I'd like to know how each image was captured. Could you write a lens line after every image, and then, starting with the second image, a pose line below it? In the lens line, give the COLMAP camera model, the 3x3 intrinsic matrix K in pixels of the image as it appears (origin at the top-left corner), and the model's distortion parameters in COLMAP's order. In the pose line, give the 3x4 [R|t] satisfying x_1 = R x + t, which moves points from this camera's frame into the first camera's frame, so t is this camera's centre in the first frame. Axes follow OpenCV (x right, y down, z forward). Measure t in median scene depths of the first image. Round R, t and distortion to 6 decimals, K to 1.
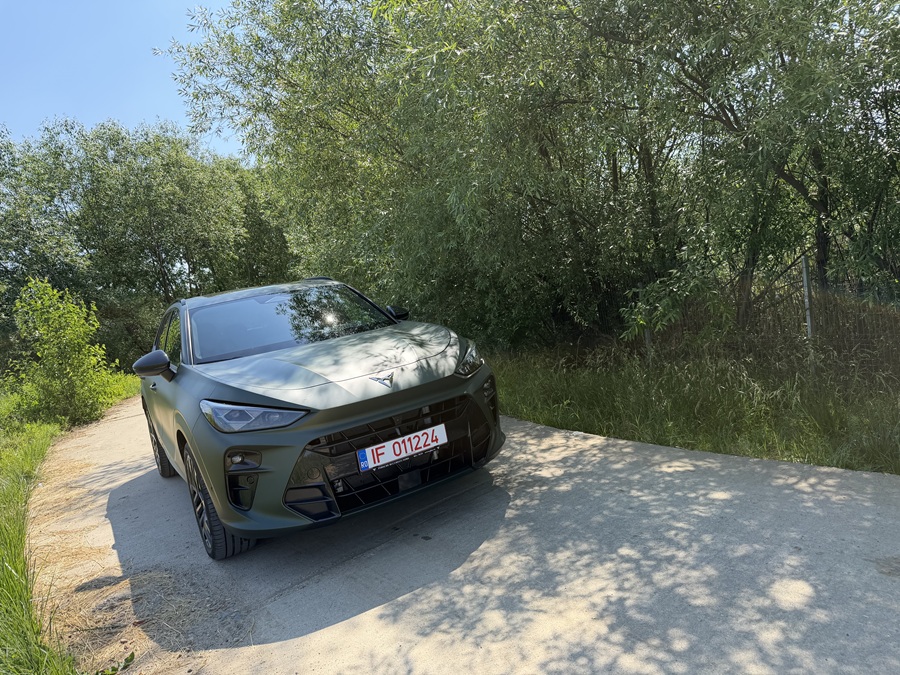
lens RADIAL K [[610.3, 0, 450.0], [0, 610.3, 337.5], [0, 0, 1]] dist [0.006076, 0.006300]
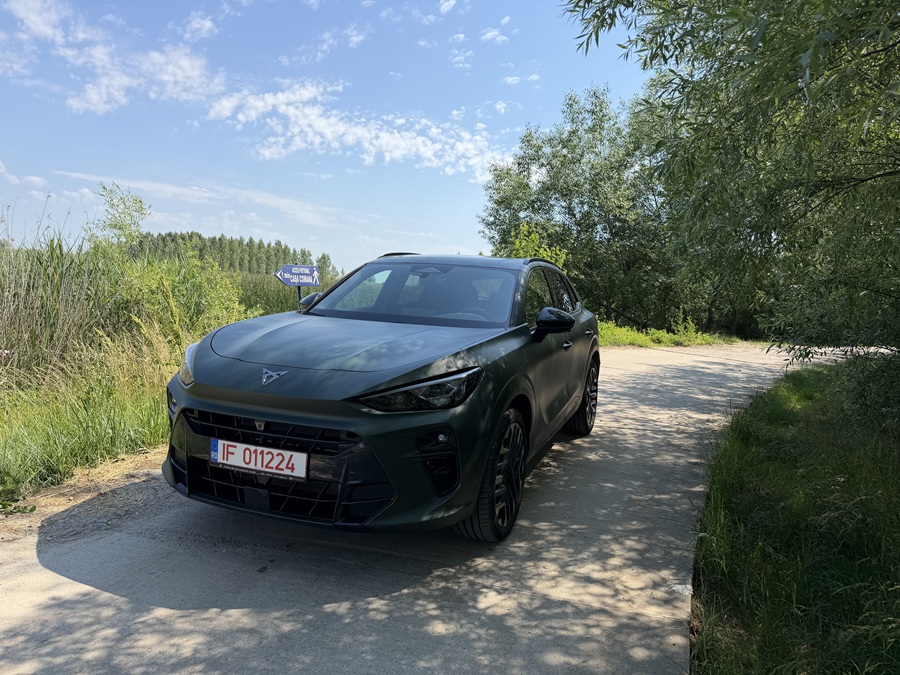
lens RADIAL K [[610.3, 0, 450.0], [0, 610.3, 337.5], [0, 0, 1]] dist [0.006076, 0.006300]
pose [[0.593718, 0.270495, -0.757846, 0.684742], [-0.229817, 0.959579, 0.162454, -0.183855], [0.771157, 0.077714, 0.631884, 0.644961]]
